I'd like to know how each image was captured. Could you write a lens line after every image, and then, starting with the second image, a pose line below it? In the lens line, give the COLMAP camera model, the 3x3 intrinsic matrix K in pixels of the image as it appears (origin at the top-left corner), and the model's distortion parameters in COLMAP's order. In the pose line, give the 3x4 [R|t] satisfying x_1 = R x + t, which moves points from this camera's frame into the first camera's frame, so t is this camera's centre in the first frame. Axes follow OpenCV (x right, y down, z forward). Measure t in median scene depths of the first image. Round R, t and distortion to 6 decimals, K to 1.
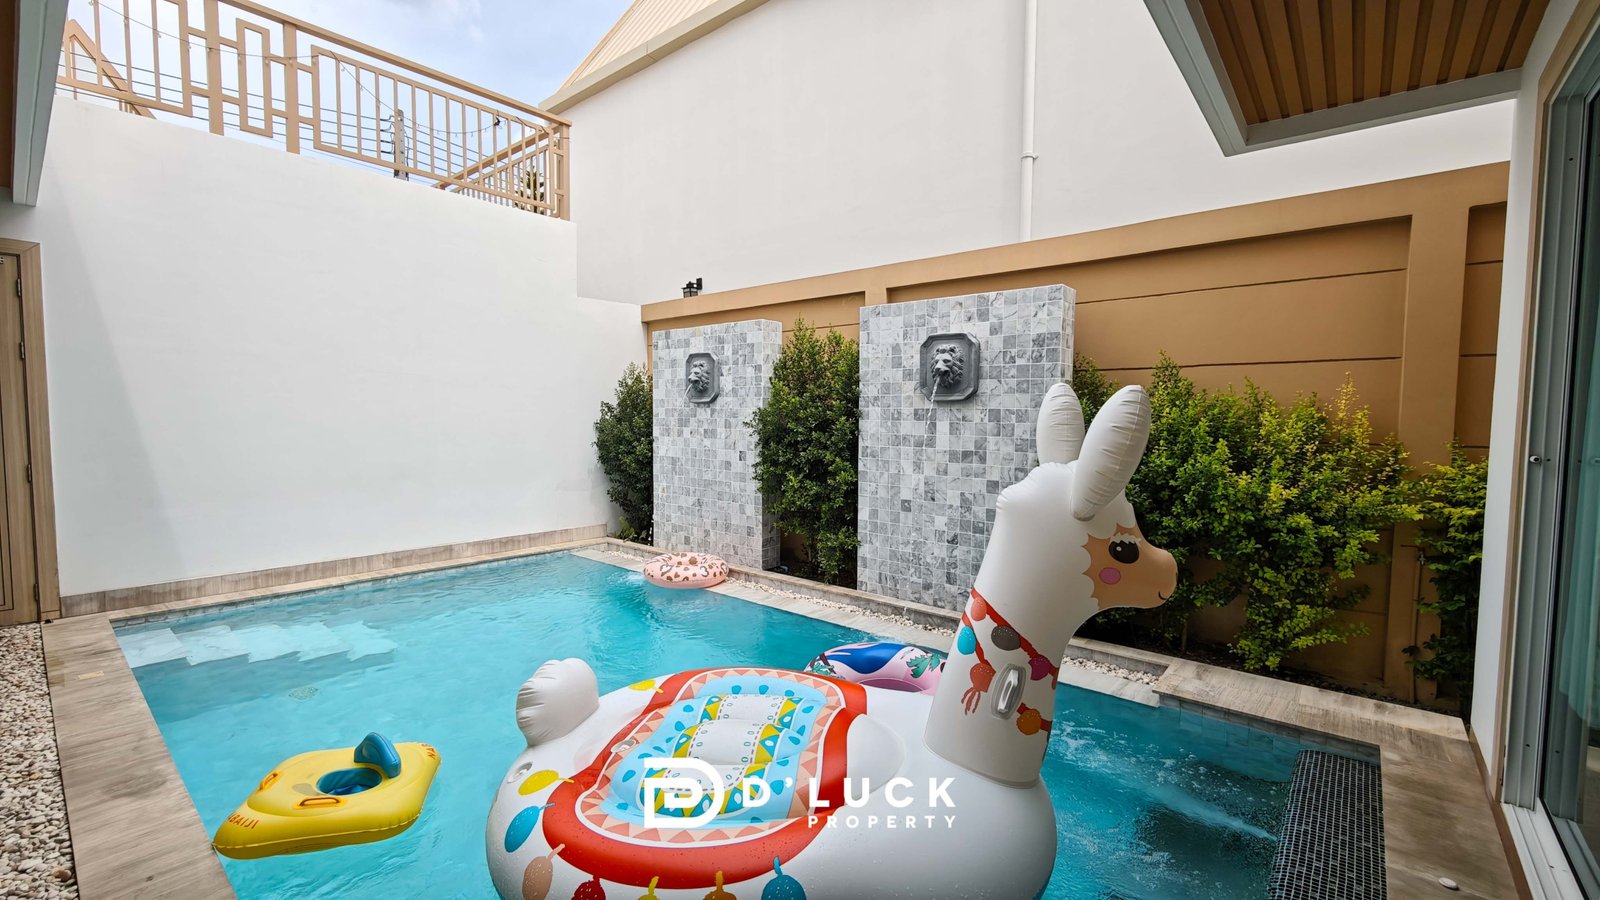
lens RADIAL K [[664.4, 0, 804.0], [0, 664.4, 453.5], [0, 0, 1]] dist [-0.011417, 0.000124]
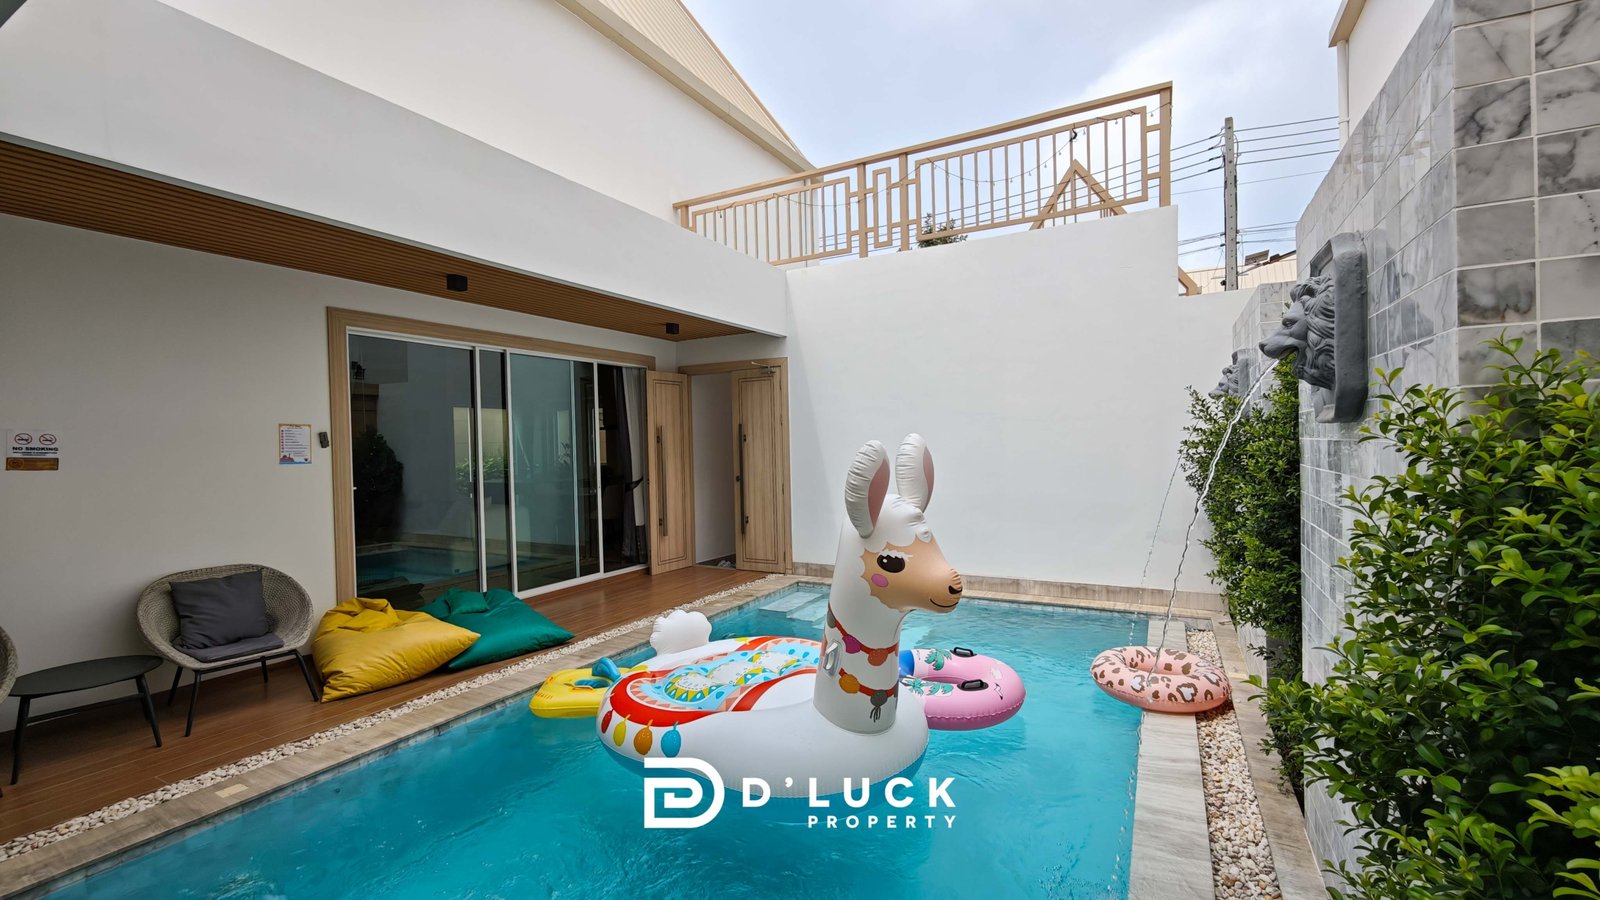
lens RADIAL K [[664.4, 0, 804.0], [0, 664.4, 453.5], [0, 0, 1]] dist [-0.011417, 0.000124]
pose [[0.194221, -0.003521, -0.980951, 0.459196], [-0.033999, 0.999369, -0.010319, -0.036694], [0.980368, 0.035356, 0.193979, 0.558174]]
